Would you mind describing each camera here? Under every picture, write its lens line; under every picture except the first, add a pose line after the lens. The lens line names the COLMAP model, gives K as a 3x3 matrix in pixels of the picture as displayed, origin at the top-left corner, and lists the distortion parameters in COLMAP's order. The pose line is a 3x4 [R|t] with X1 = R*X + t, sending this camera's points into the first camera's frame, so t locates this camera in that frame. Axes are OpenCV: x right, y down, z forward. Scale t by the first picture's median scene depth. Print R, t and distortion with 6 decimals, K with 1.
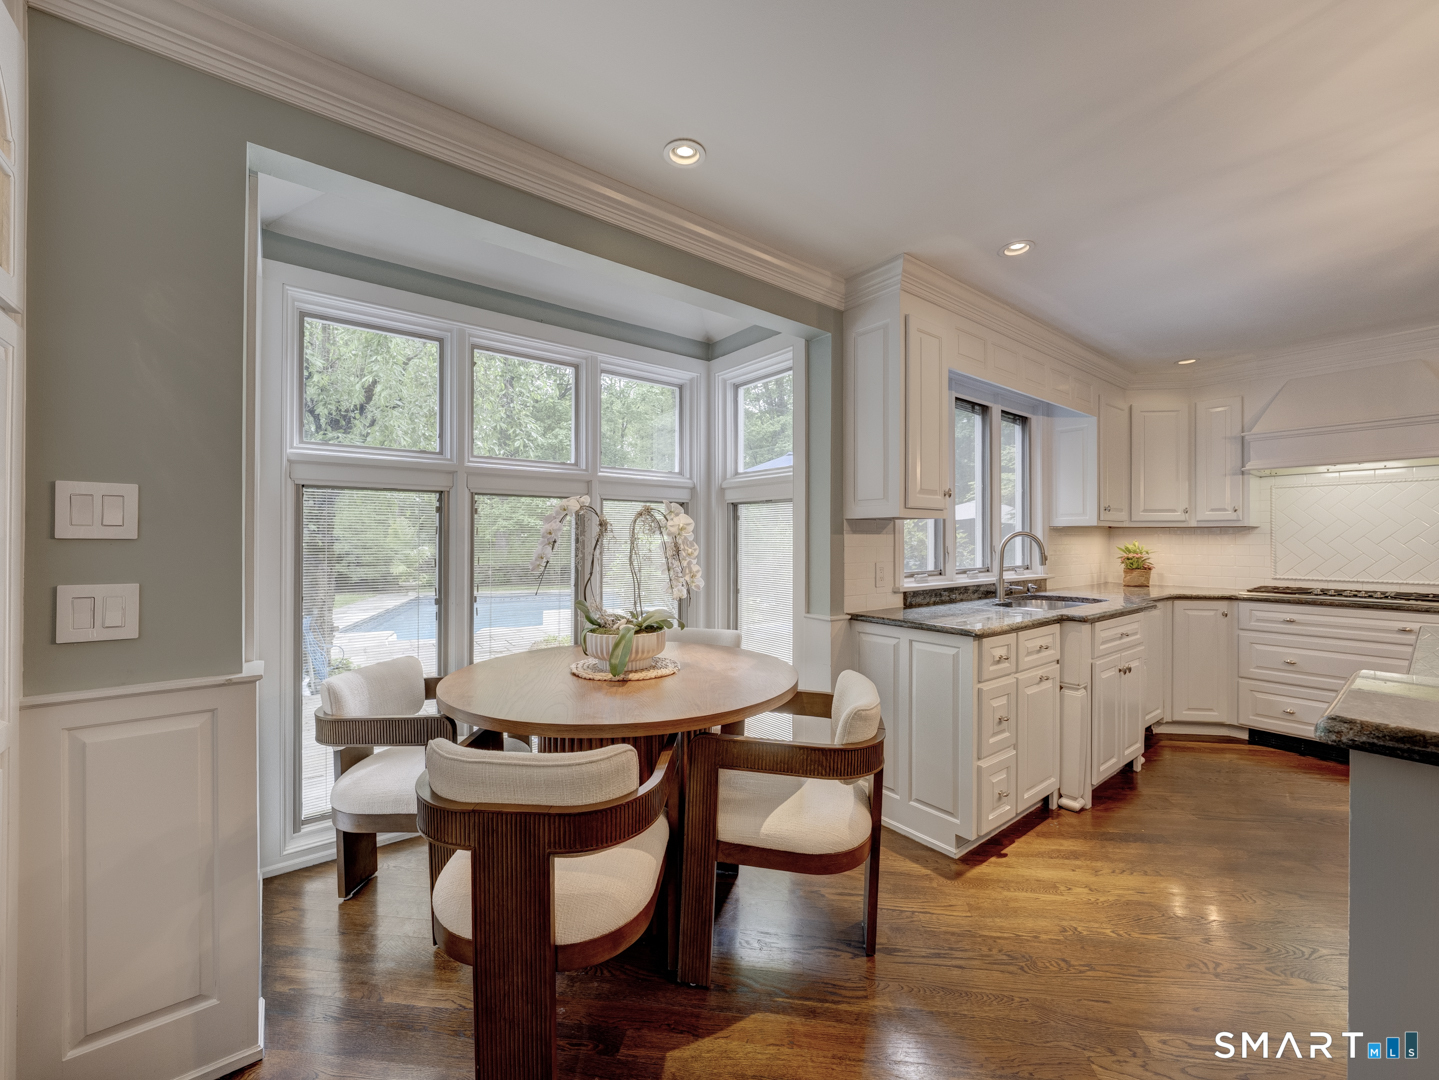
lens RADIAL K [[580.4, 0, 761.4], [0, 580.4, 539.5], [0, 0, 1]] dist [-0.007860, -0.000709]
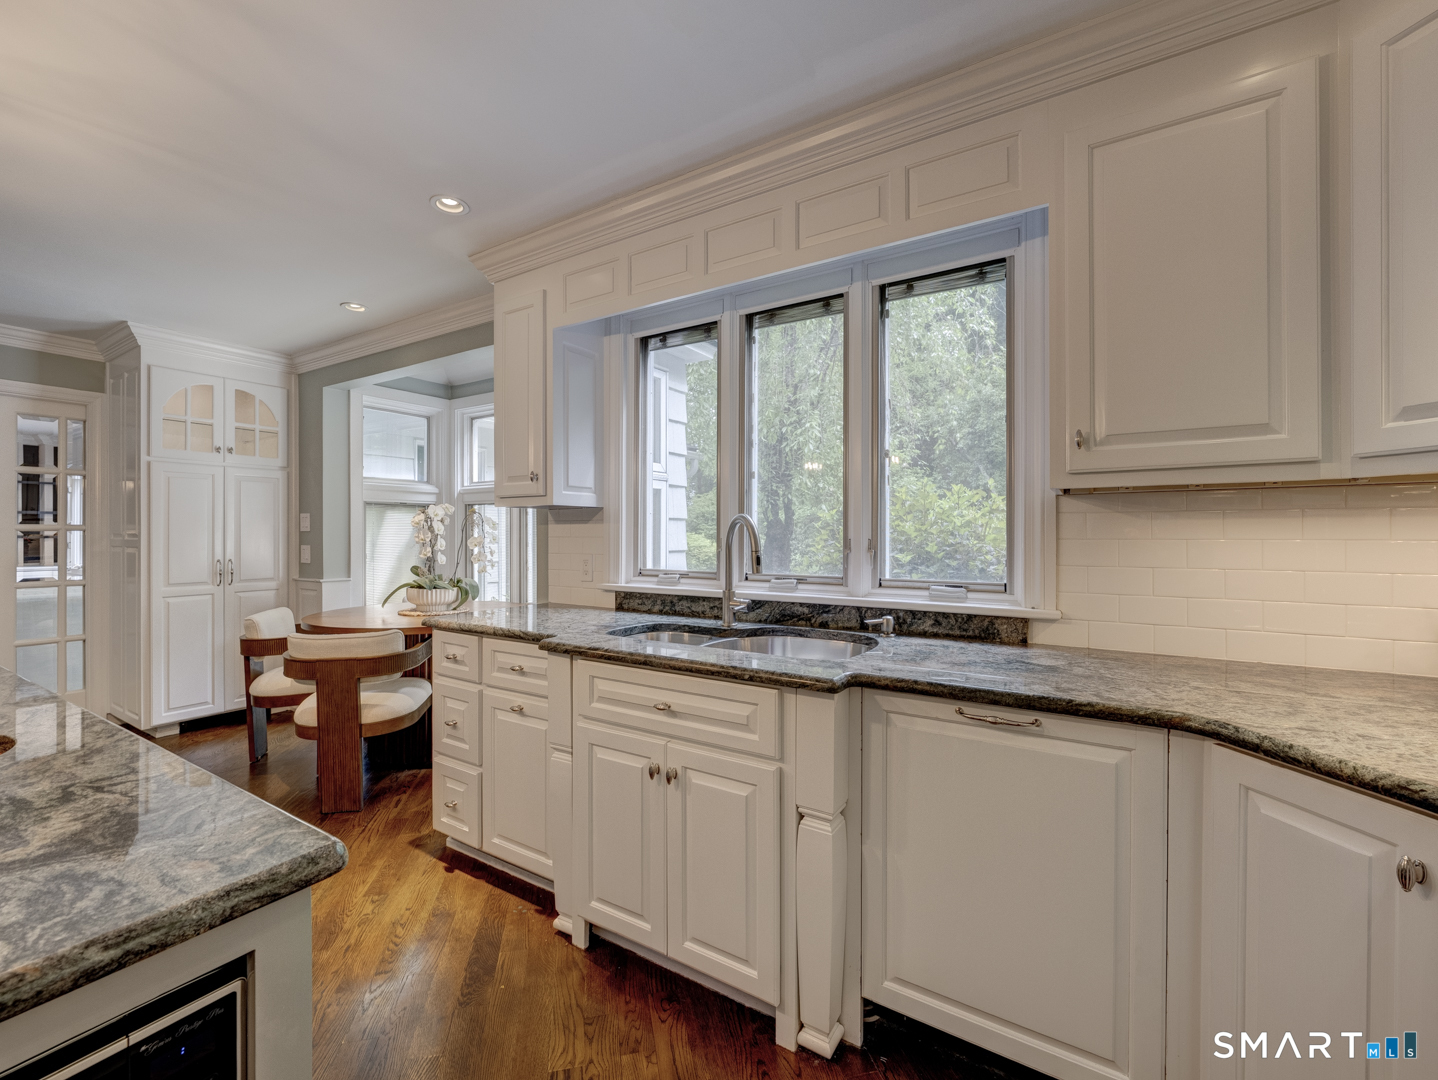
lens RADIAL K [[627.0, 0, 695.5], [0, 627.0, 531.8], [0, 0, 1]] dist [-0.009313, -0.000094]
pose [[0.291306, -0.002269, -0.956627, 1.151143], [0.001819, 0.999997, -0.001818, 0.005748], [0.956628, -0.001211, 0.291310, 0.839602]]
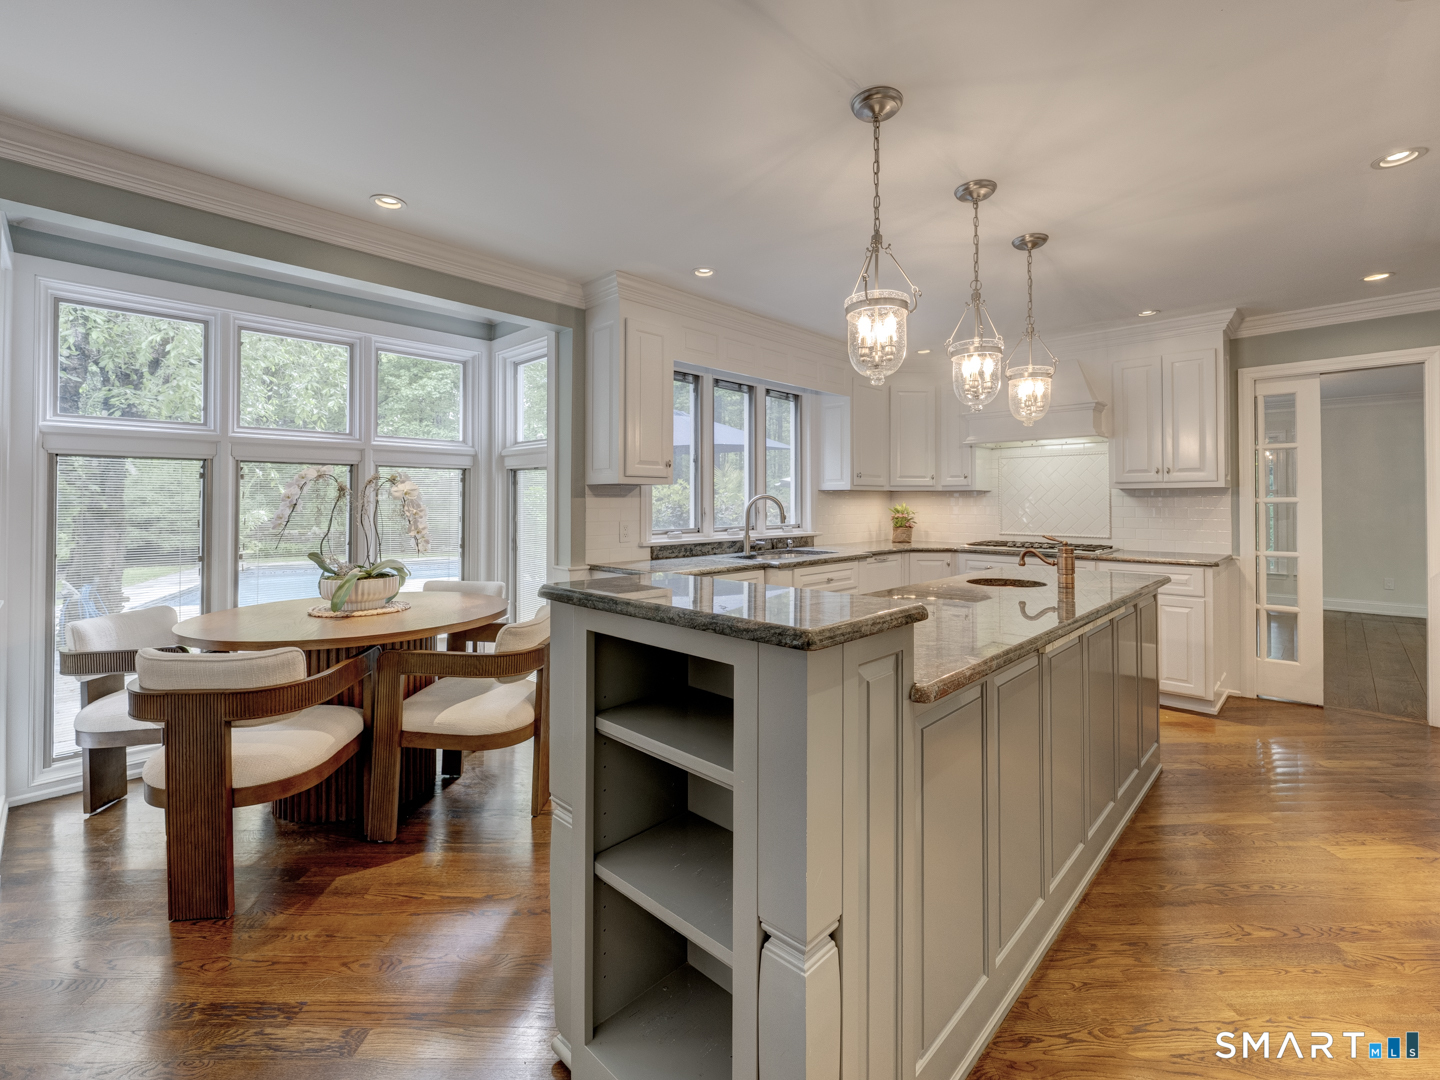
lens RADIAL K [[626.2, 0, 764.3], [0, 626.2, 496.4], [0, 0, 1]] dist [-0.005625, 0.000268]
pose [[0.989906, 0.000175, 0.141724, 0.293094], [0.001048, 0.999963, -0.008555, -0.000042], [-0.141720, 0.008617, 0.989869, -0.287614]]
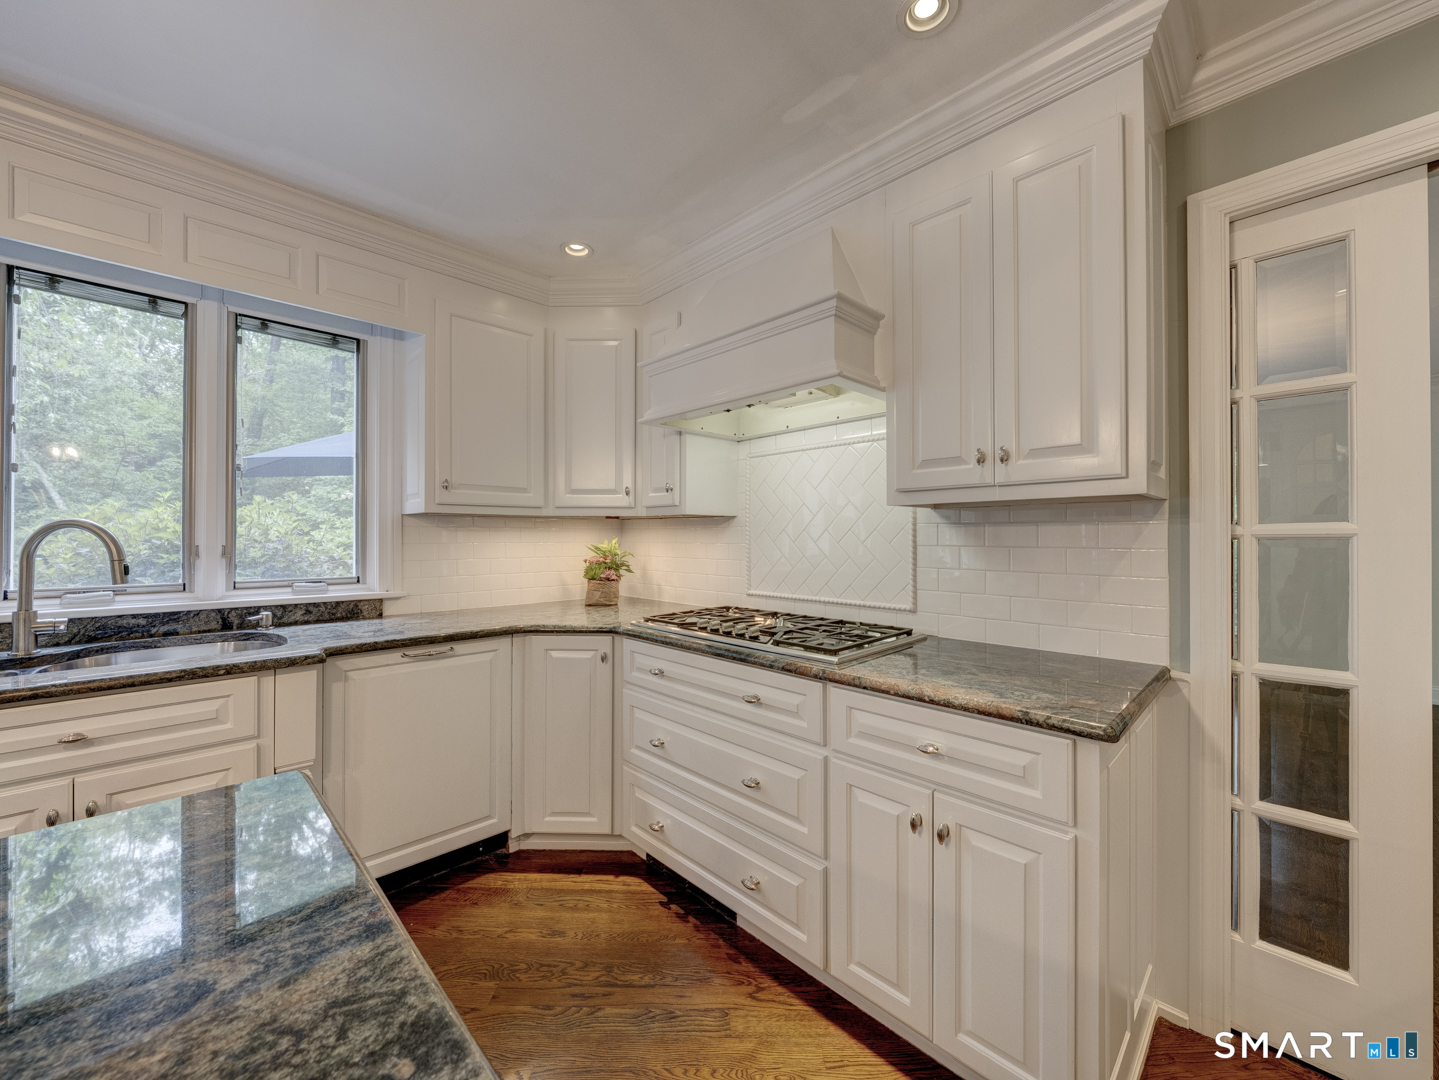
lens RADIAL K [[565.3, 0, 741.1], [0, 565.3, 535.0], [0, 0, 1]] dist [-0.003328, -0.000276]
pose [[0.993470, 0.000226, 0.114093, 1.074696], [0.000186, 0.999994, -0.003599, 0.002905], [-0.114093, 0.003597, 0.993464, 0.476640]]
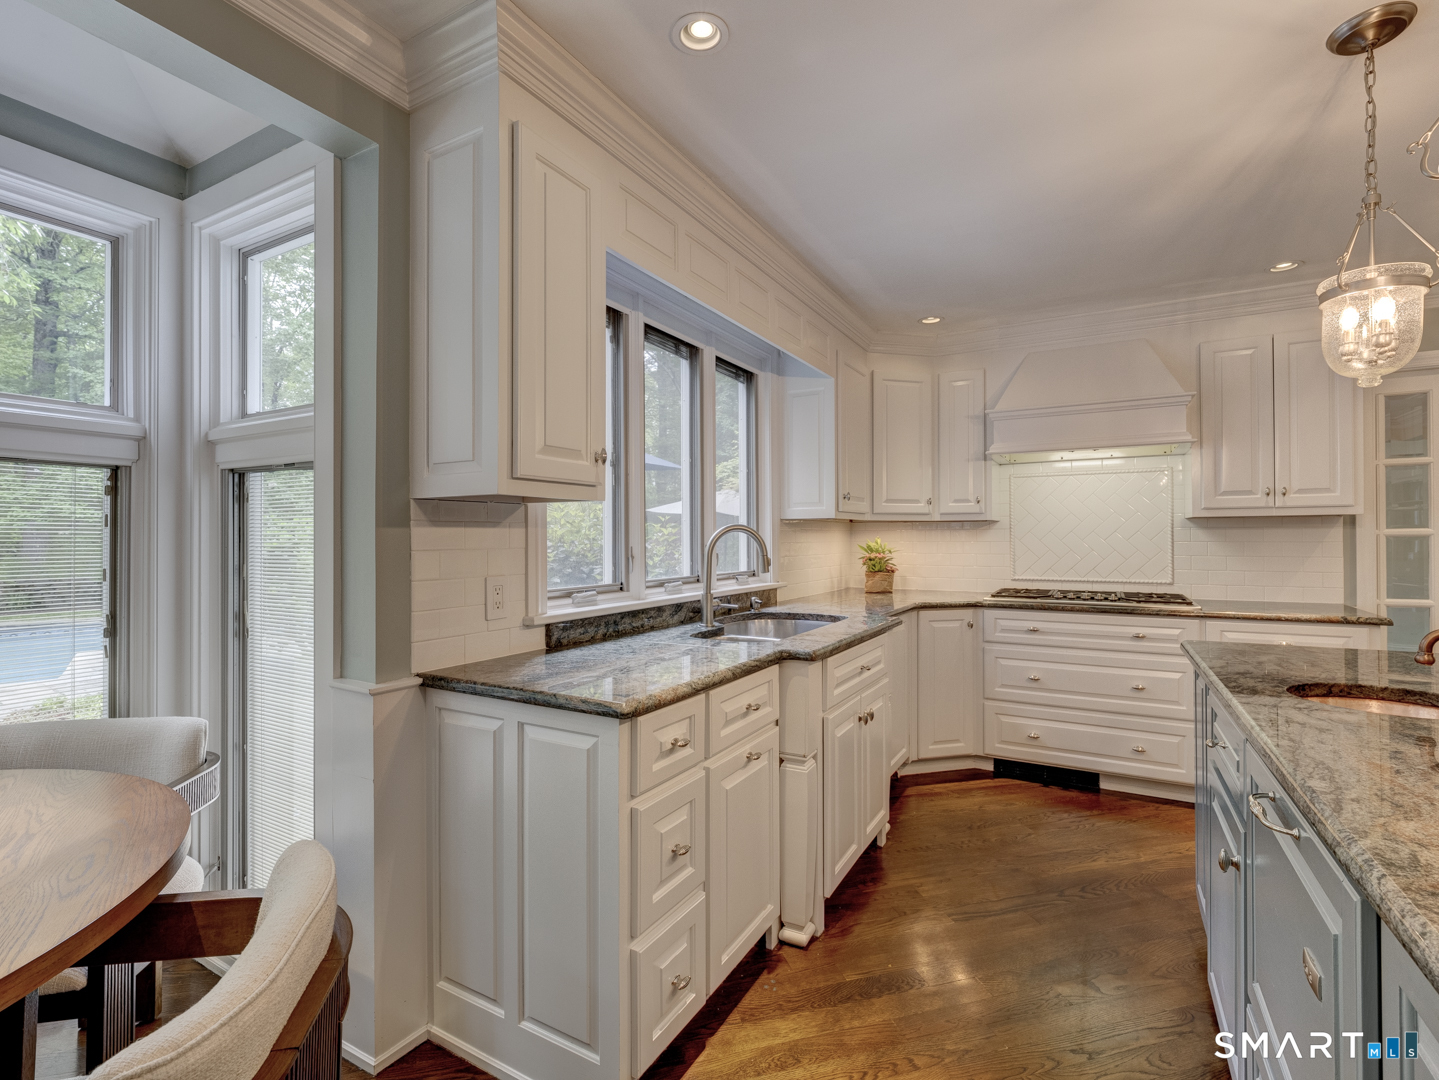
lens RADIAL K [[659.5, 0, 756.5], [0, 659.5, 533.6], [0, 0, 1]] dist [-0.003199, -0.001028]
pose [[0.924471, -0.001576, 0.381249, 0.186707], [0.003598, 0.999983, -0.004590, 0.000994], [-0.381236, 0.005615, 0.924461, 0.286697]]
